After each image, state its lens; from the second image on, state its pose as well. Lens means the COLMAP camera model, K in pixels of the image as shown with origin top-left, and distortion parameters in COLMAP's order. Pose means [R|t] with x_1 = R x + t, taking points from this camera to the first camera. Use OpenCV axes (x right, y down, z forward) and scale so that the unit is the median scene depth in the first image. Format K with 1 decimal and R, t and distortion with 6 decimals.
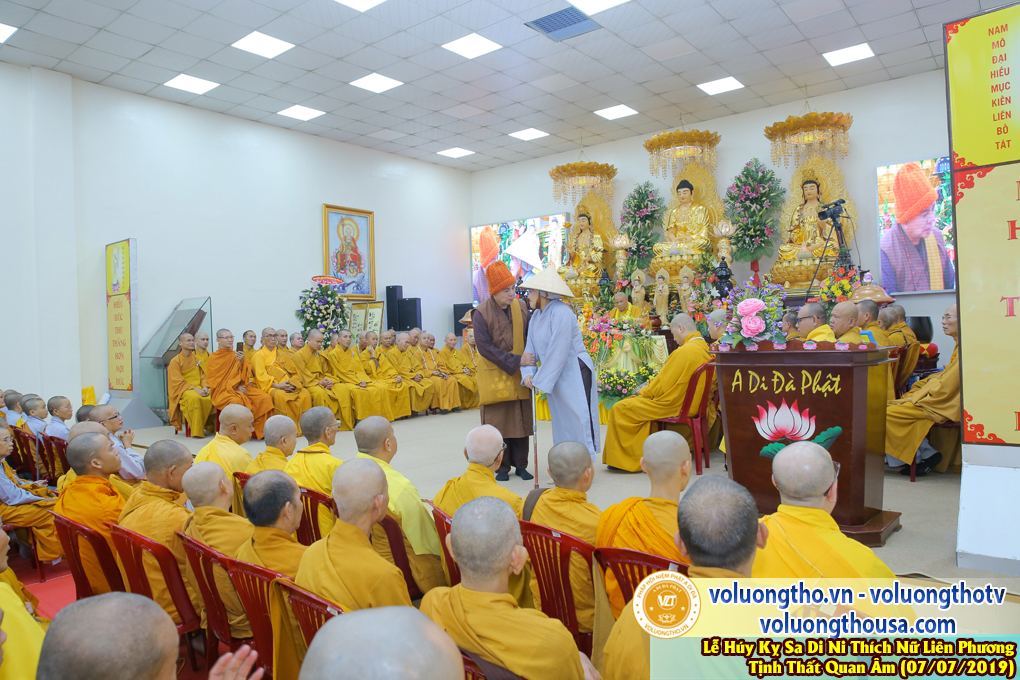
lens RADIAL K [[695.7, 0, 510.0], [0, 695.7, 340.0], [0, 0, 1]] dist [-0.127421, 0.118686]
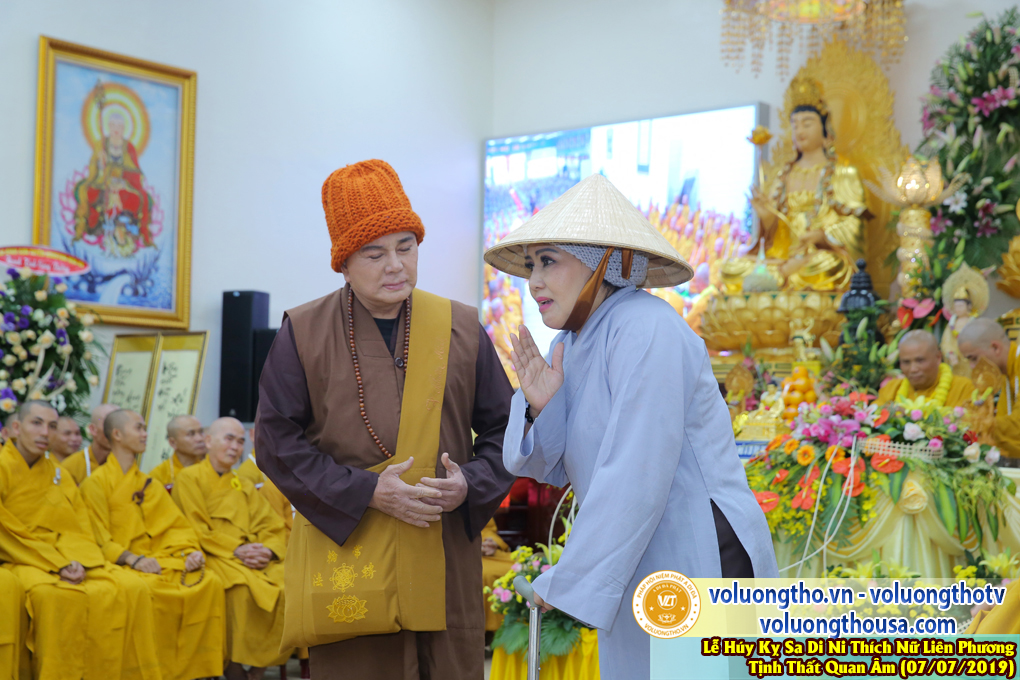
lens RADIAL K [[1815.8, 0, 510.0], [0, 1815.8, 340.0], [0, 0, 1]] dist [0.203491, 0.102795]
pose [[0.996666, 0.048518, -0.065597, 0.027446], [-0.053329, 0.995854, -0.073689, 0.006927], [0.061750, 0.076941, 0.995122, 0.118299]]
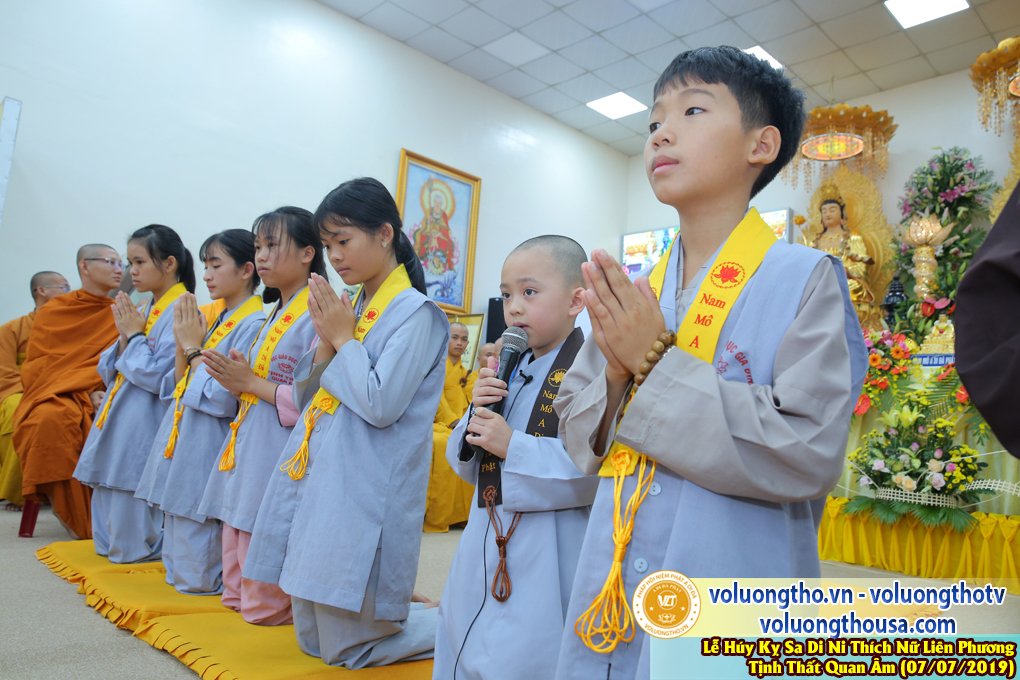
lens RADIAL K [[742.6, 0, 510.0], [0, 742.6, 340.0], [0, 0, 1]] dist [-0.089869, 0.084421]
pose [[0.986468, 0.083040, -0.141371, -0.071913], [-0.101024, 0.986976, -0.125191, 0.044687], [0.129134, 0.137779, 0.982009, 0.402053]]
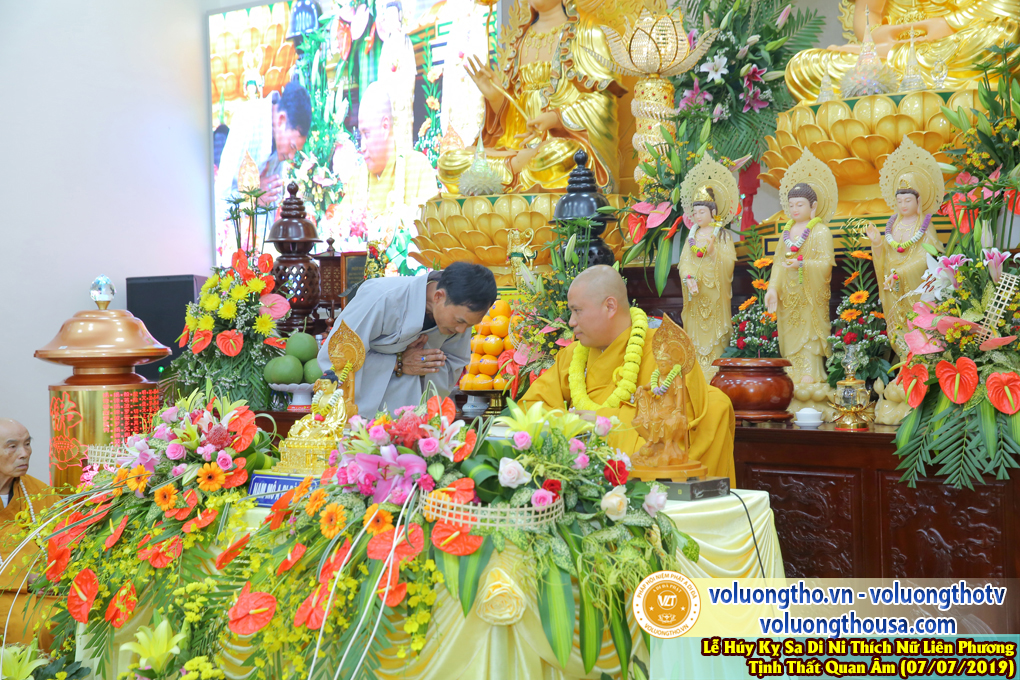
lens RADIAL K [[1581.3, 0, 510.0], [0, 1581.3, 340.0], [0, 0, 1]] dist [0.123257, 0.071907]
pose [[0.999263, 0.011089, -0.036751, 0.128545], [-0.010750, 0.999898, 0.009433, -0.040956], [0.036852, -0.009031, 0.999280, 0.420742]]
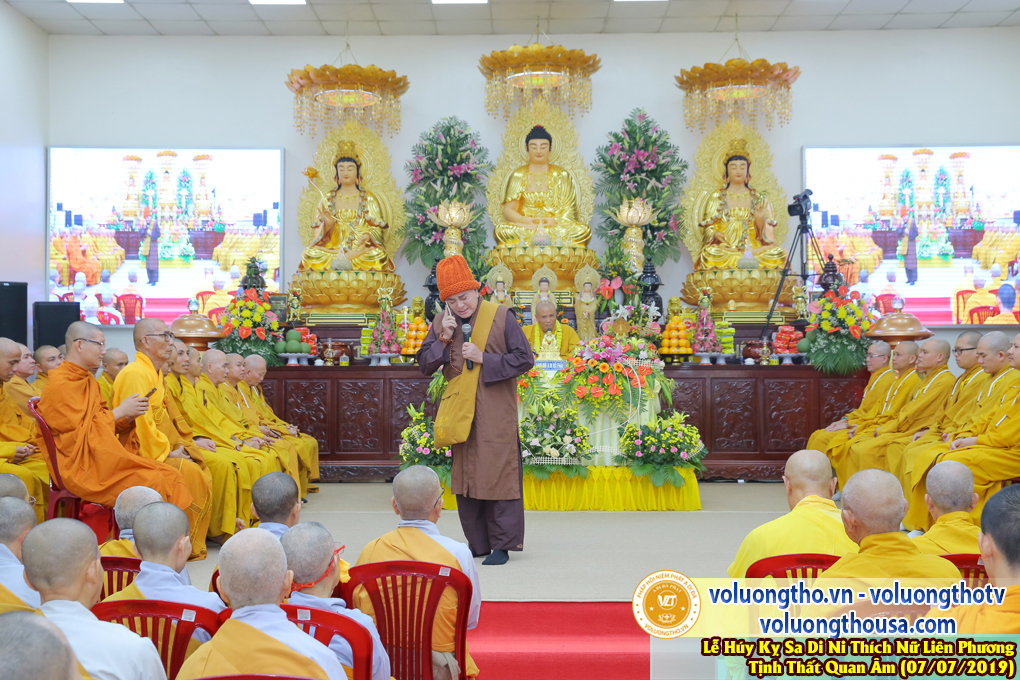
lens RADIAL K [[1281.3, 0, 510.0], [0, 1281.3, 340.0], [0, 0, 1]] dist [0.044930, 0.053499]
pose [[0.789577, 0.049734, 0.611633, -0.456542], [-0.018750, 0.998200, -0.056963, 0.025311], [-0.613365, 0.033509, 0.789089, 0.109633]]
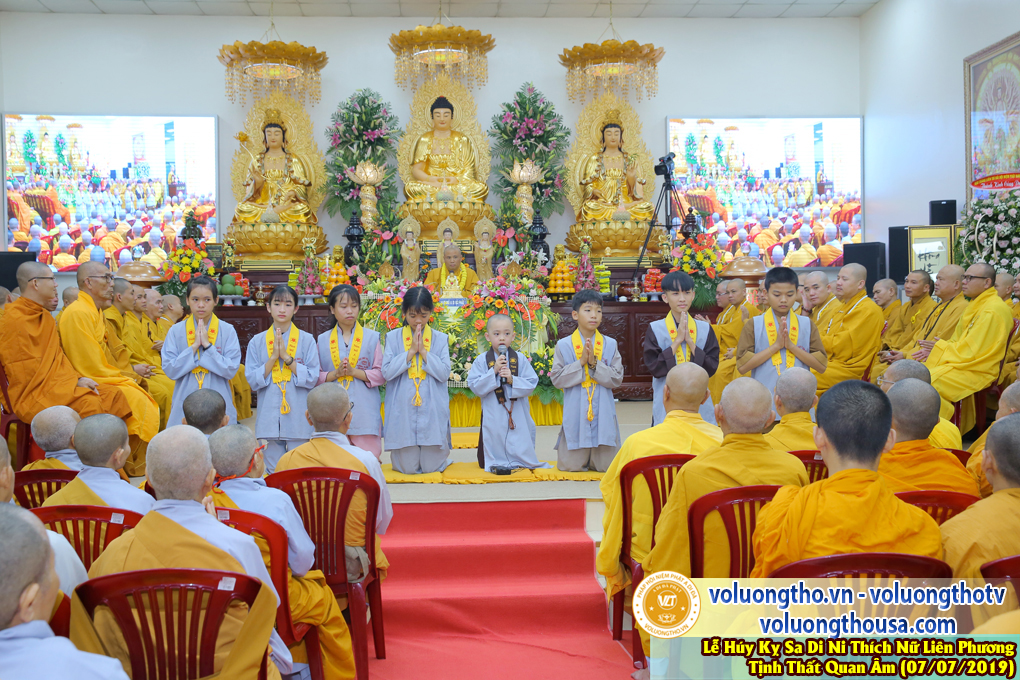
lens RADIAL K [[1081.1, 0, 510.0], [0, 1081.1, 340.0], [0, 0, 1]] dist [-0.004483, 0.118921]
pose [[0.738379, 0.011711, 0.674285, -0.441301], [-0.006325, 0.999925, -0.010441, 0.030226], [-0.674357, 0.003444, 0.738398, 0.122790]]
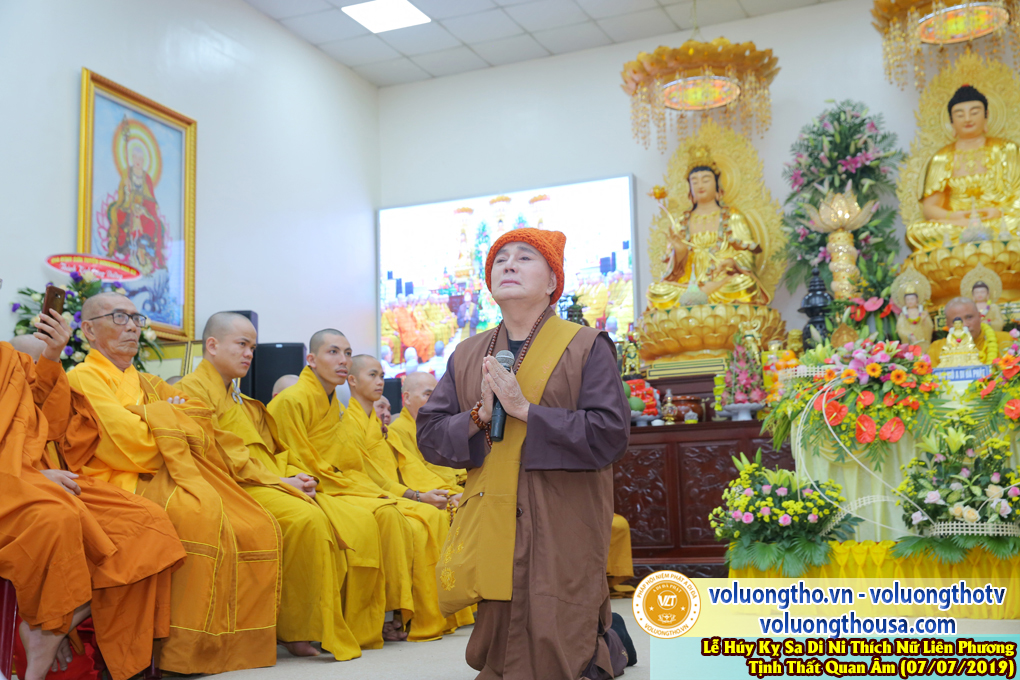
lens RADIAL K [[1255.4, 0, 510.0], [0, 1255.4, 340.0], [0, 0, 1]] dist [0.068034, 0.050729]
pose [[0.966586, 0.044123, 0.252517, -0.223062], [-0.000936, 0.985676, -0.168646, 0.063814], [-0.256341, 0.162775, 0.952782, 0.321435]]
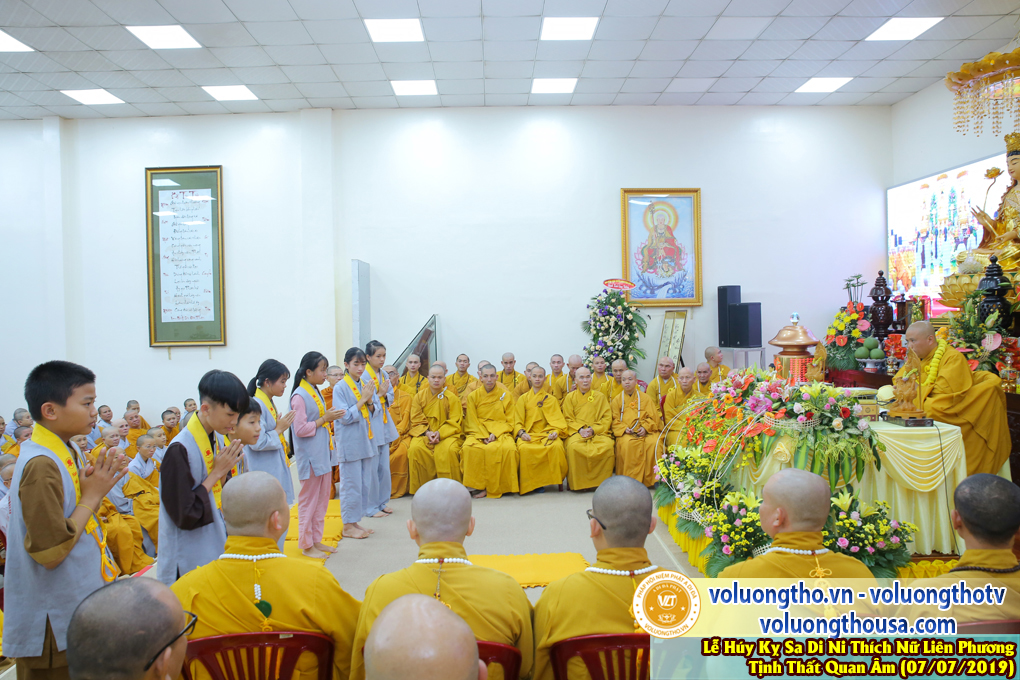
lens RADIAL K [[695.7, 0, 510.0], [0, 695.7, 340.0], [0, 0, 1]] dist [-0.127421, 0.118686]
pose [[0.637765, 0.043342, -0.769011, 0.284086], [-0.005795, 0.998657, 0.051478, -0.063558], [0.770209, -0.028374, 0.637160, 0.390384]]
